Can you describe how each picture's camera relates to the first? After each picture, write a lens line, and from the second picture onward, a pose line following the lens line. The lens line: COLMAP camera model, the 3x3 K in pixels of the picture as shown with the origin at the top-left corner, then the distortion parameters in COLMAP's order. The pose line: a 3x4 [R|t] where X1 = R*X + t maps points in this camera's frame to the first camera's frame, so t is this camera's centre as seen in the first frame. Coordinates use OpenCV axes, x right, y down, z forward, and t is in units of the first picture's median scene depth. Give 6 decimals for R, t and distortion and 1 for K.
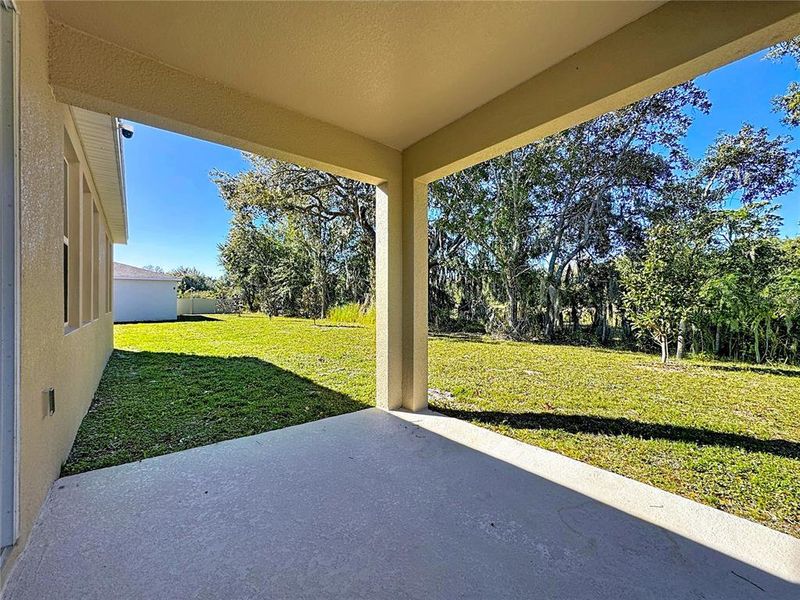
lens RADIAL K [[328.1, 0, 401.2], [0, 328.1, 302.3], [0, 0, 1]] dist [-0.044275, 0.020381]
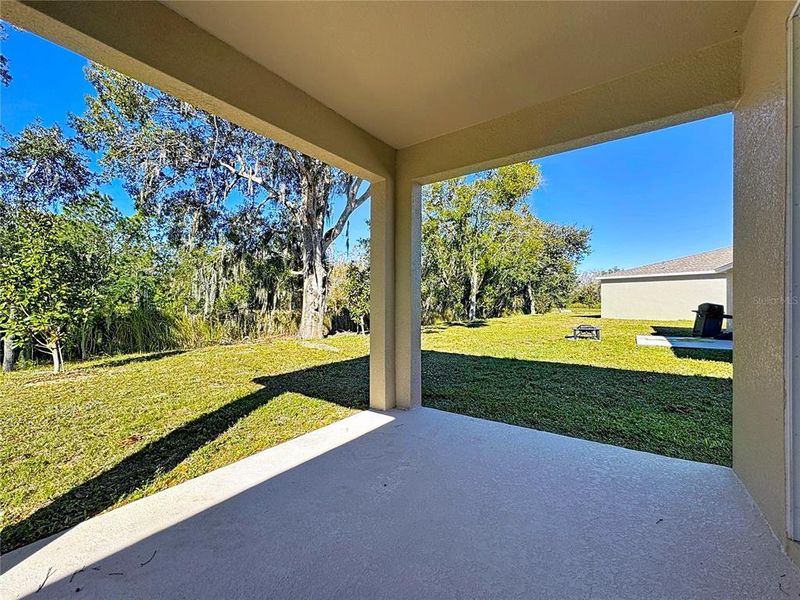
lens RADIAL K [[328.1, 0, 401.2], [0, 328.1, 302.3], [0, 0, 1]] dist [-0.044275, 0.020381]
pose [[-0.242647, -0.000693, 0.970114, -0.477361], [0.003465, 0.999993, 0.001581, 0.002129], [-0.970109, 0.003746, -0.242643, 0.648669]]
